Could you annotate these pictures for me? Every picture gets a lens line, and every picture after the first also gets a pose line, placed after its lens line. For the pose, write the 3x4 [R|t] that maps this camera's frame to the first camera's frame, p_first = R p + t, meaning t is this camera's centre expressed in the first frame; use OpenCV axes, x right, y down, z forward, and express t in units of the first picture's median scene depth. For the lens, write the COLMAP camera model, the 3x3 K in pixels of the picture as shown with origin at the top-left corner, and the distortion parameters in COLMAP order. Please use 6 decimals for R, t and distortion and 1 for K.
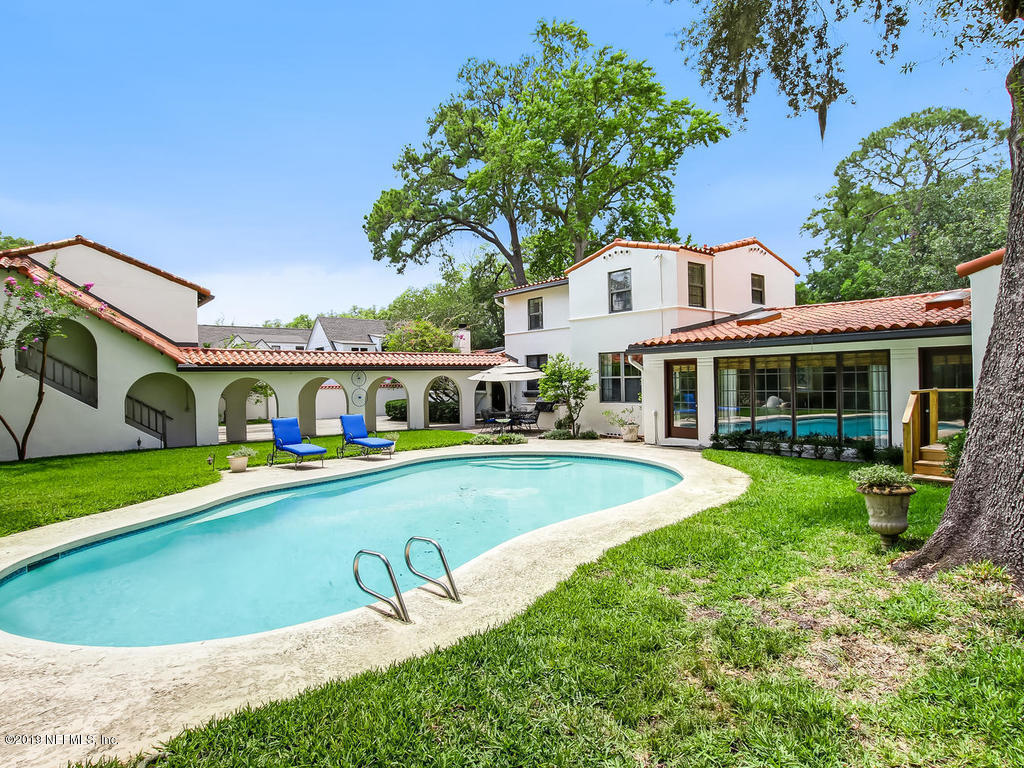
lens RADIAL K [[596.4, 0, 504.5], [0, 596.4, 379.4], [0, 0, 1]] dist [0.002953, 0.000798]
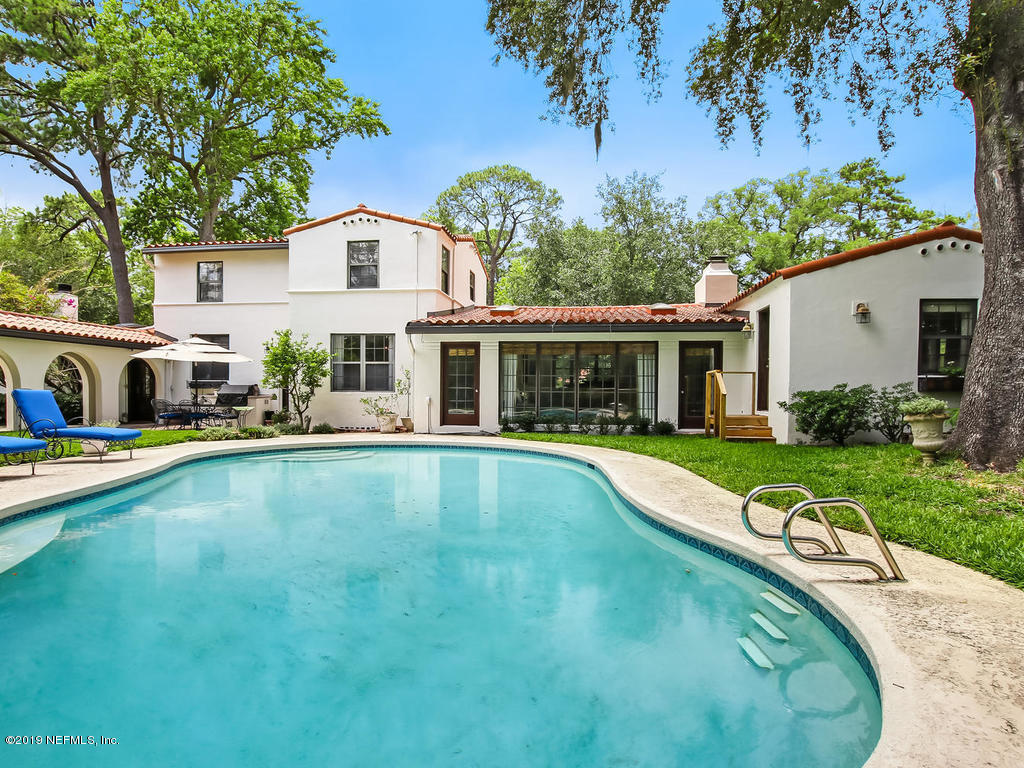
lens RADIAL K [[608.5, 0, 514.3], [0, 608.5, 395.3], [0, 0, 1]] dist [-0.002029, 0.000920]
pose [[0.736512, 0.019775, 0.676135, -0.247615], [-0.020927, 0.999760, -0.006445, 0.046021], [-0.676100, -0.009402, 0.736750, 0.186081]]
